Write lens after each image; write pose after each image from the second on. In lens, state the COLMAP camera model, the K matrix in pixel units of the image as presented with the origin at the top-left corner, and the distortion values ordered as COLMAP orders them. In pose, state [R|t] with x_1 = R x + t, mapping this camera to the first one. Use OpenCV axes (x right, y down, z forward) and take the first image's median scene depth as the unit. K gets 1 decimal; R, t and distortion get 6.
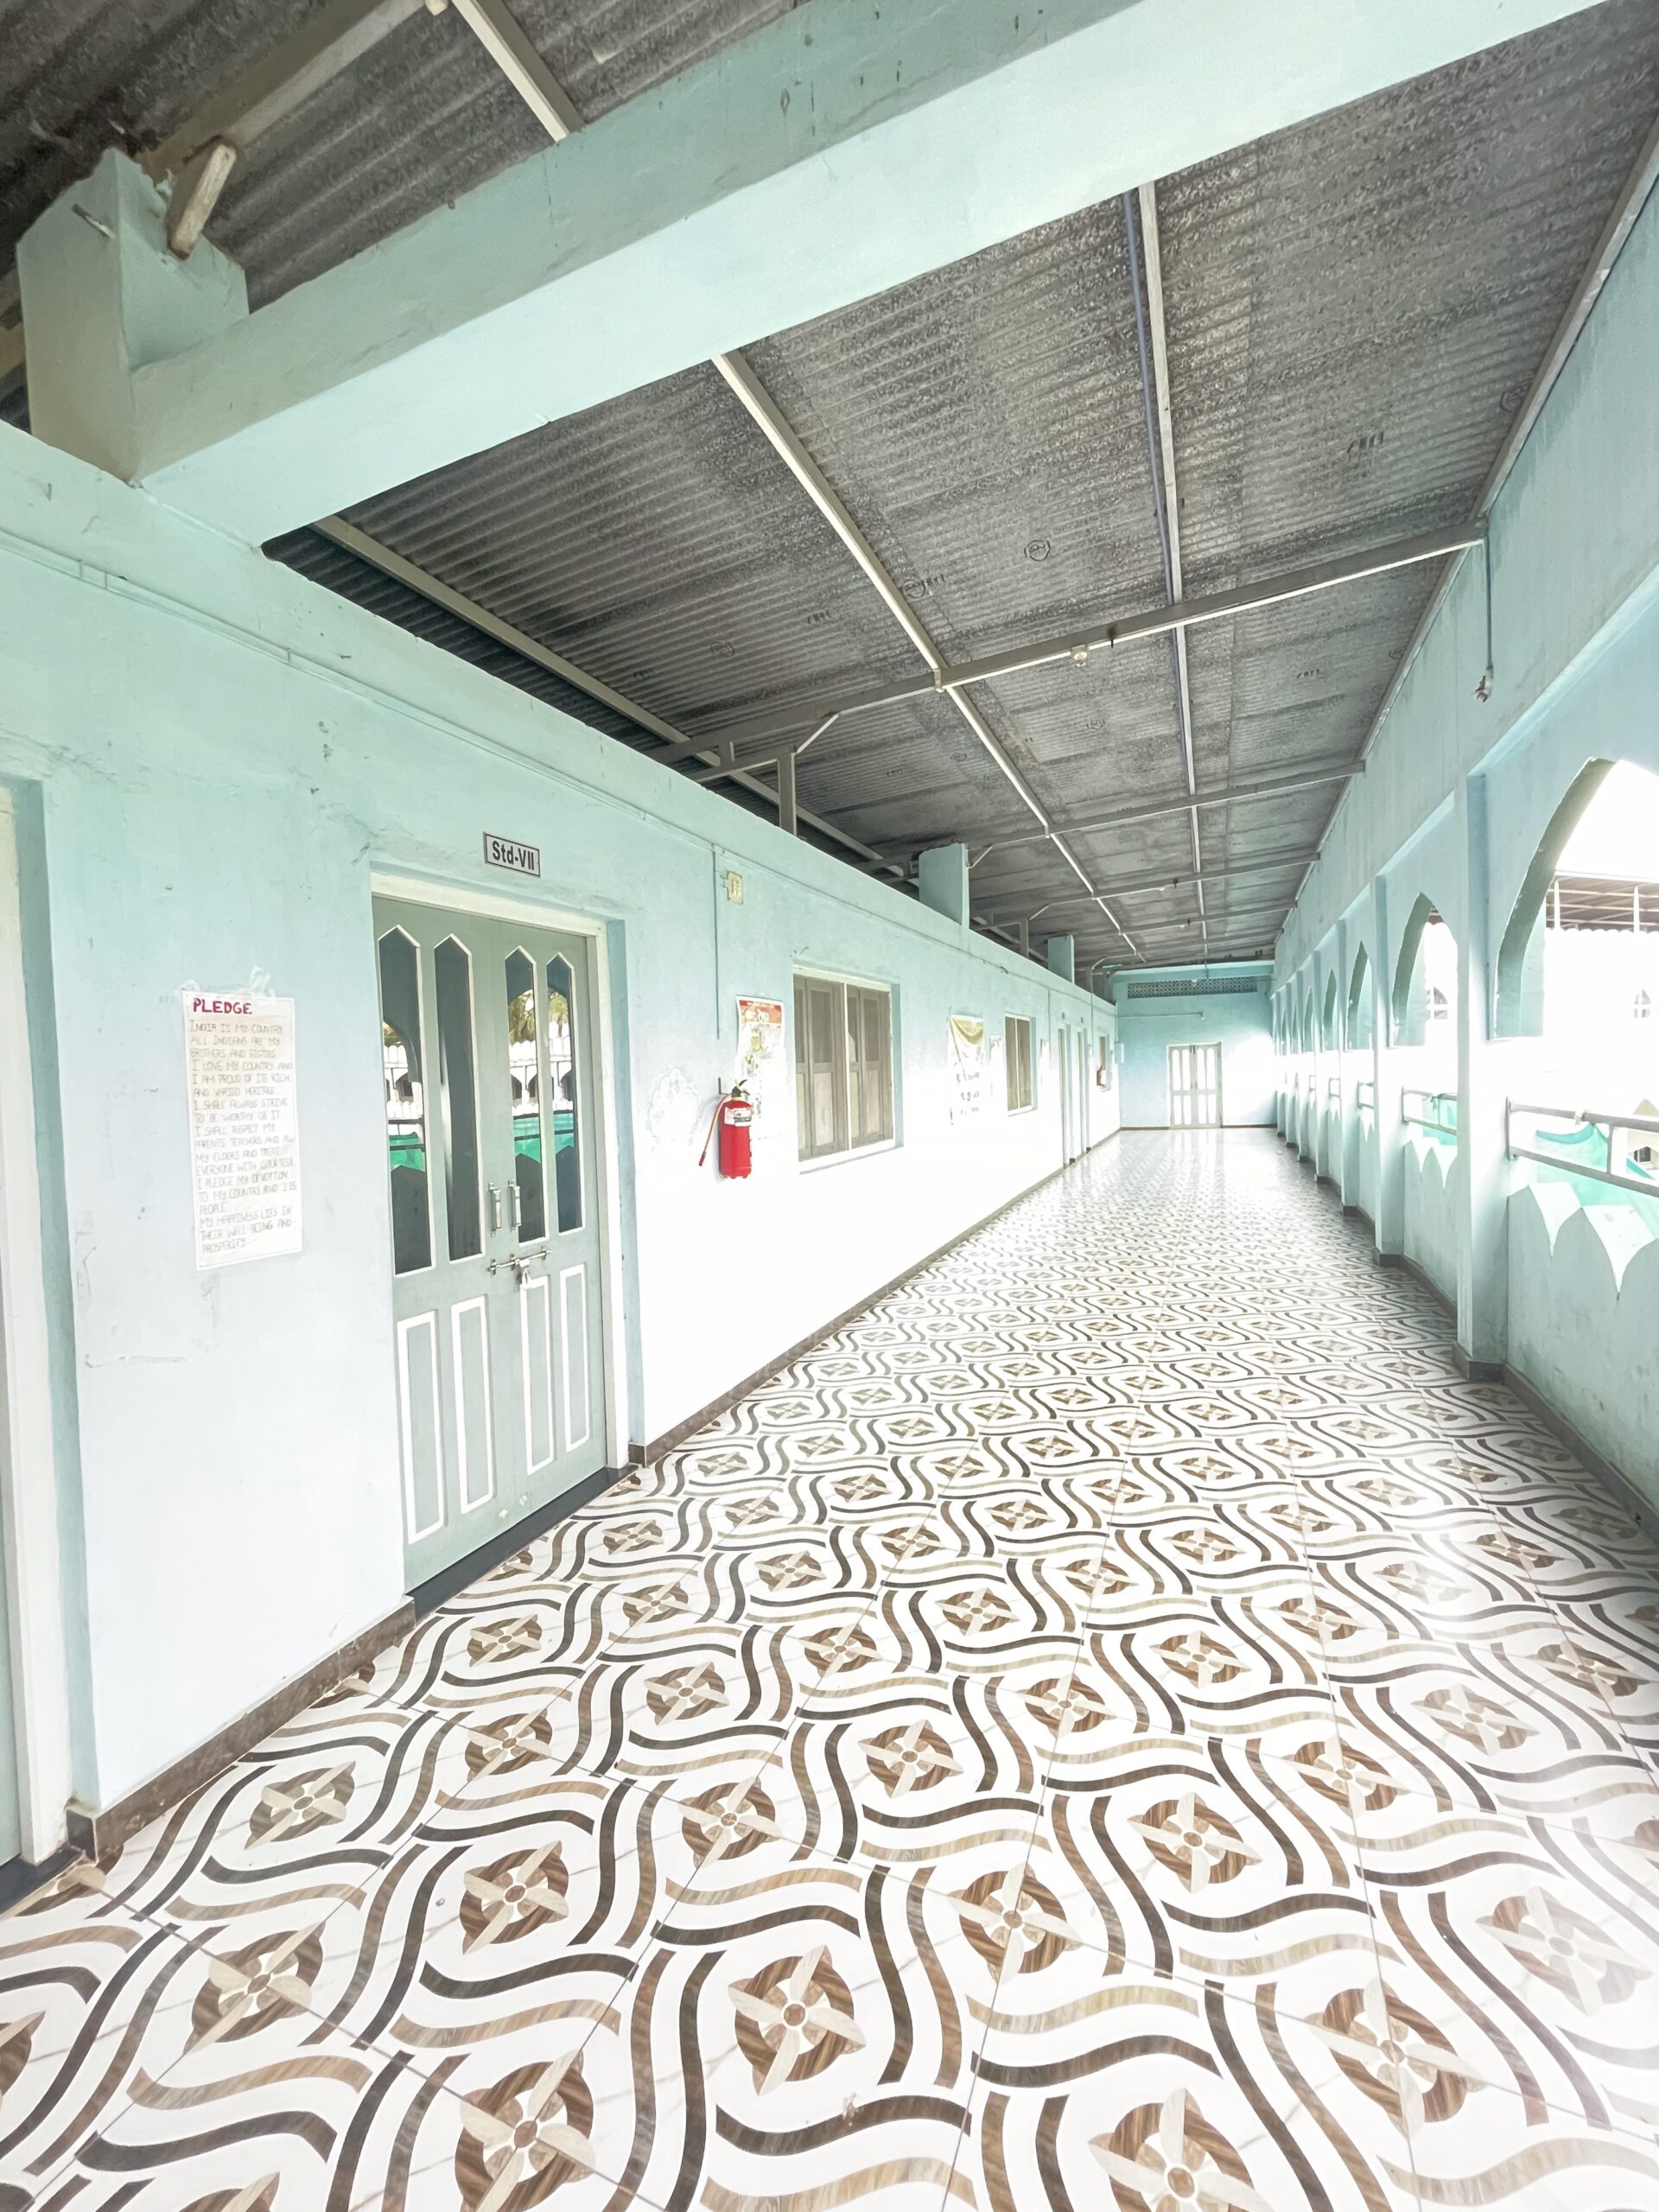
lens RADIAL K [[890.2, 0, 816.8], [0, 890.2, 1117.5], [0, 0, 1]] dist [-0.000350, -0.000097]
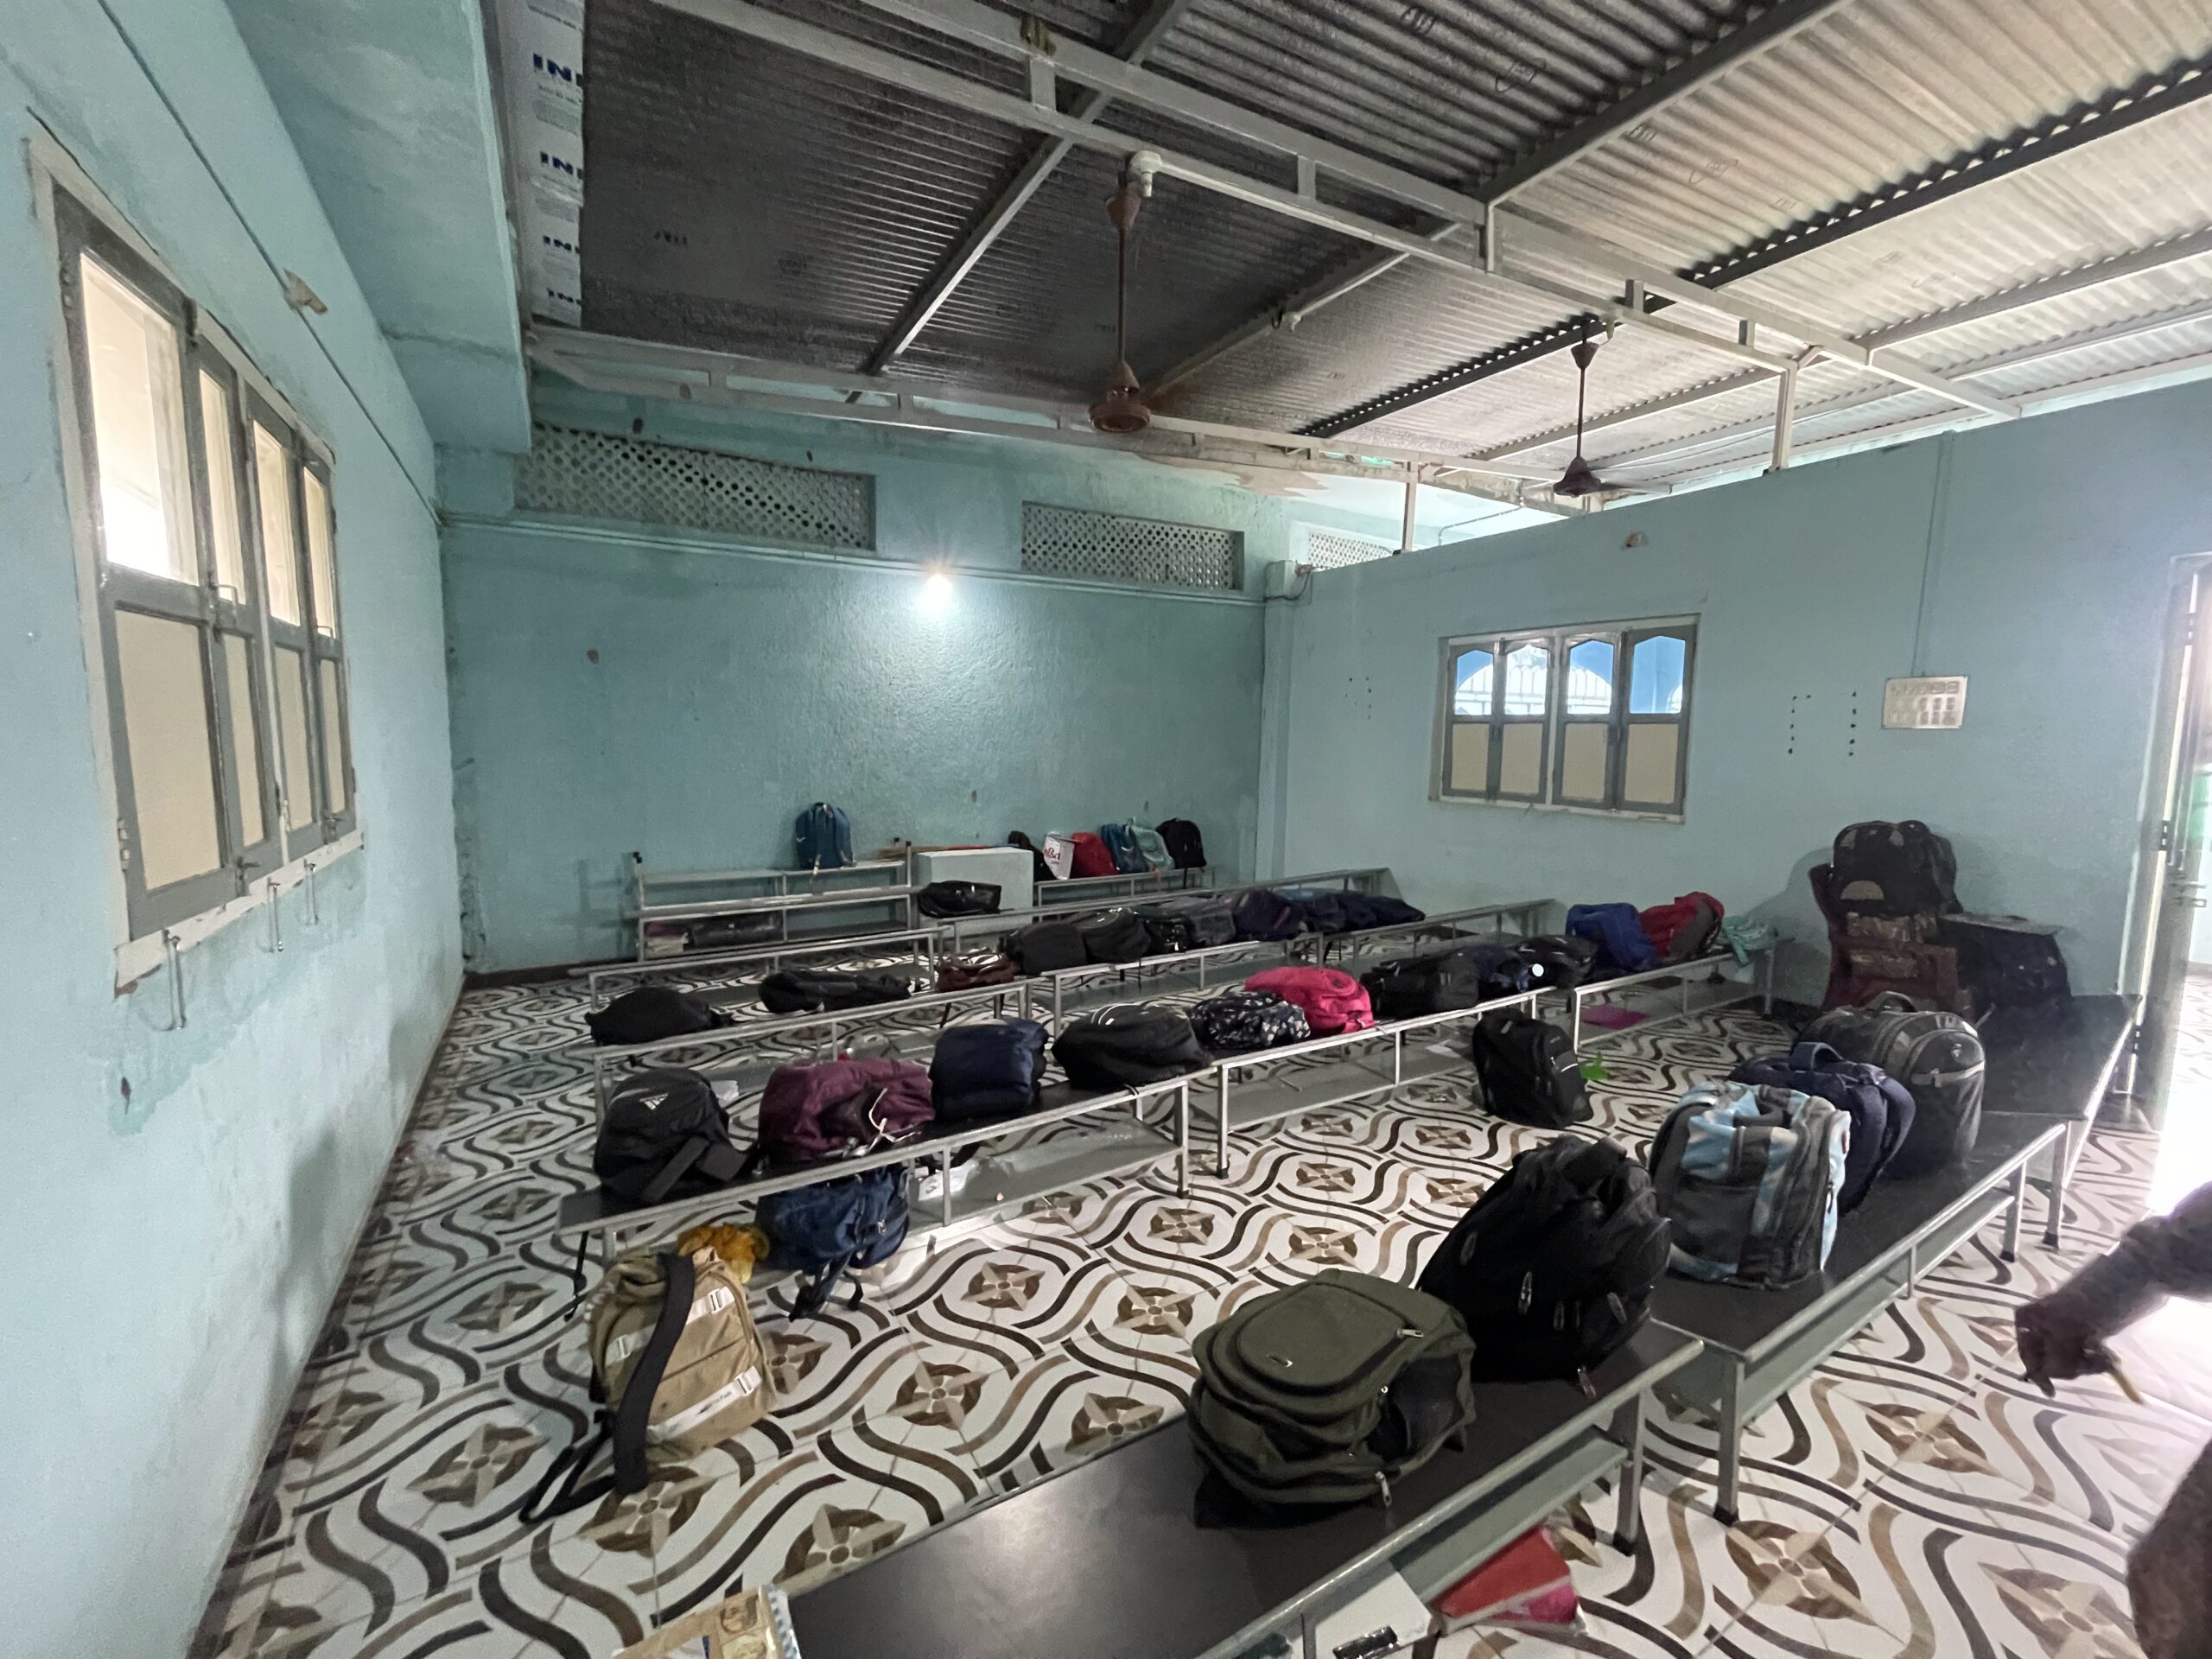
lens RADIAL K [[890.2, 0, 1090.9], [0, 890.2, 822.4], [0, 0, 1]] dist [-0.000350, -0.000097]
pose [[0.806340, 0.093448, -0.584023, 0.054832], [-0.049126, 0.994609, 0.091318, 0.005627], [0.589408, -0.044943, 0.806584, -0.143962]]
